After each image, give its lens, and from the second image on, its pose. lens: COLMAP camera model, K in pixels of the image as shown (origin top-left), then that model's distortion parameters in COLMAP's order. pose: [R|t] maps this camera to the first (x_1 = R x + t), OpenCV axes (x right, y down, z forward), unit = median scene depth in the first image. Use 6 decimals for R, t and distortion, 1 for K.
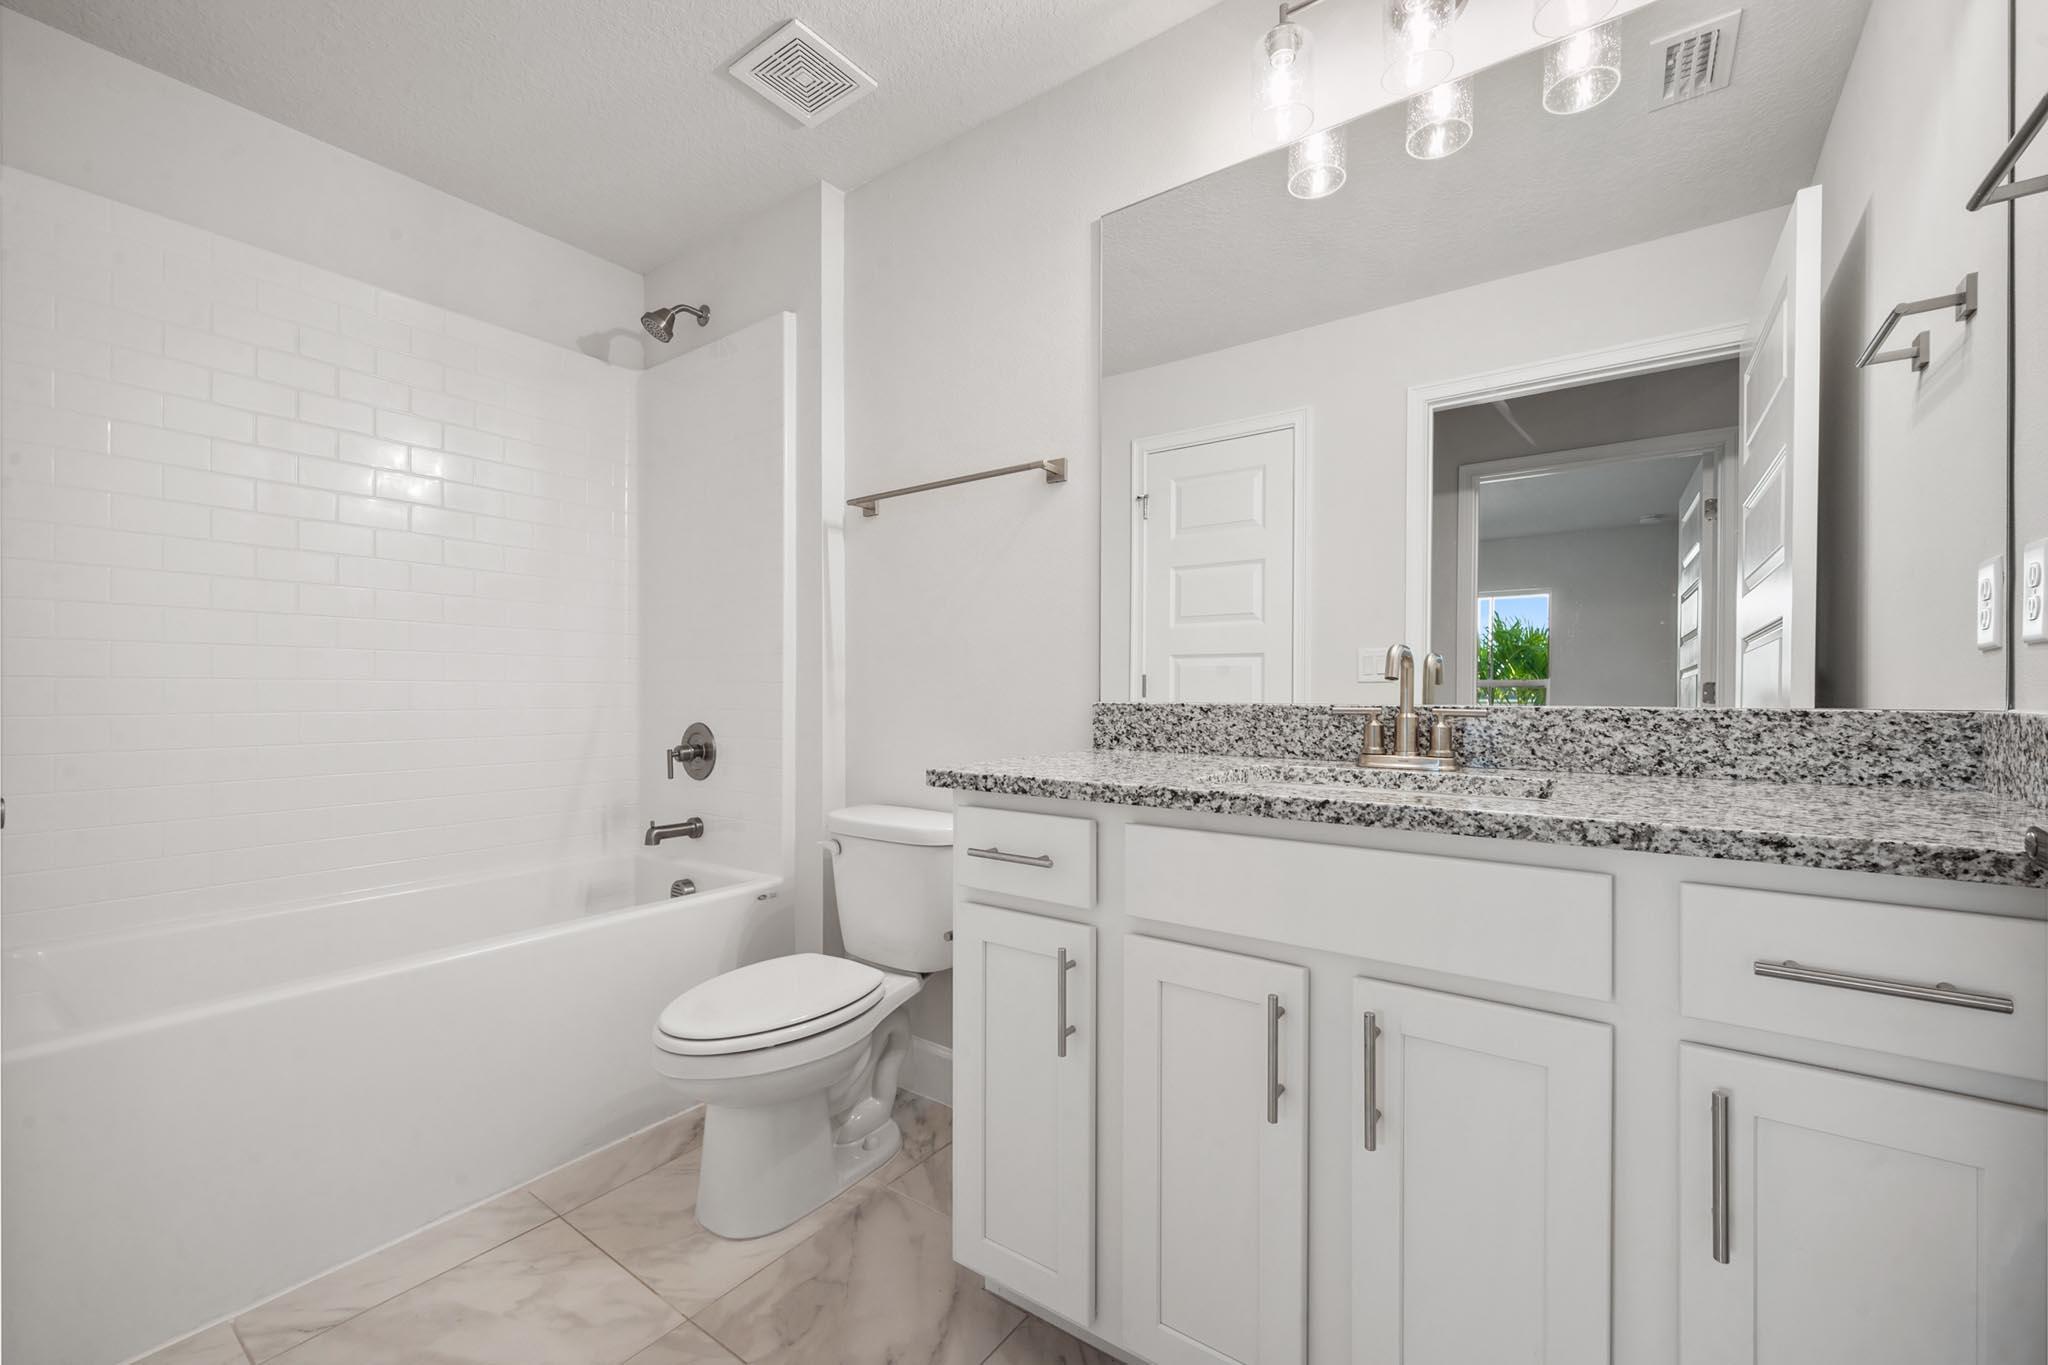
lens RADIAL K [[844.3, 0, 1024.0], [0, 844.3, 682.5], [0, 0, 1]] dist [-0.000183, -0.000074]
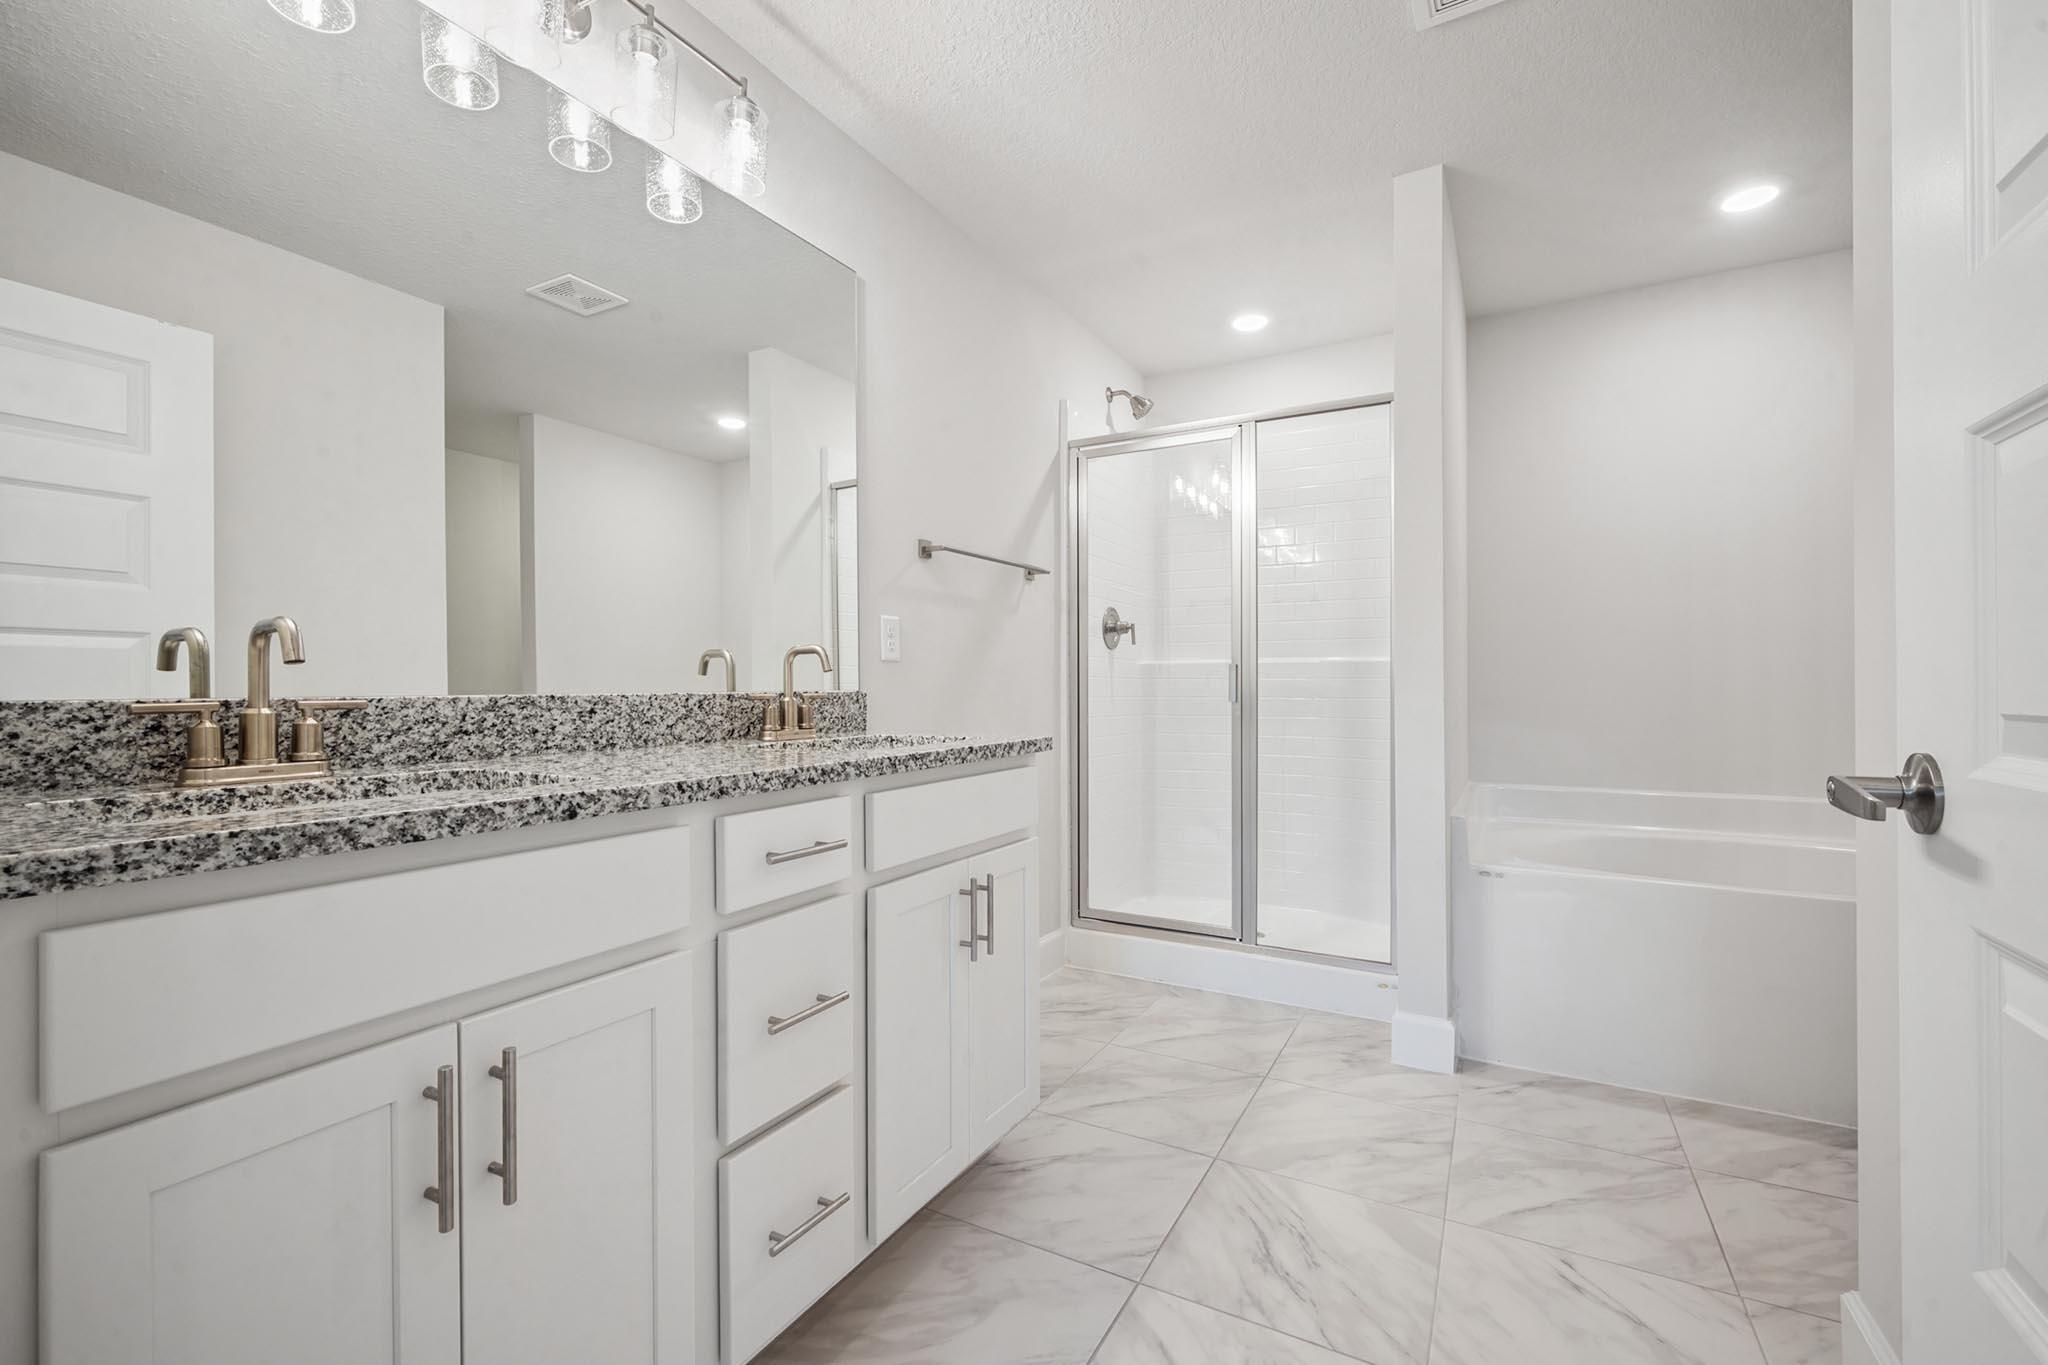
lens RADIAL K [[896.5, 0, 1024.0], [0, 896.5, 682.5], [0, 0, 1]] dist [-0.000601, -0.000055]
pose [[-0.104199, -0.007045, 0.994532, -0.457371], [-0.002037, 0.999974, 0.006870, 0.003602], [-0.994554, -0.001310, -0.104211, 0.387389]]
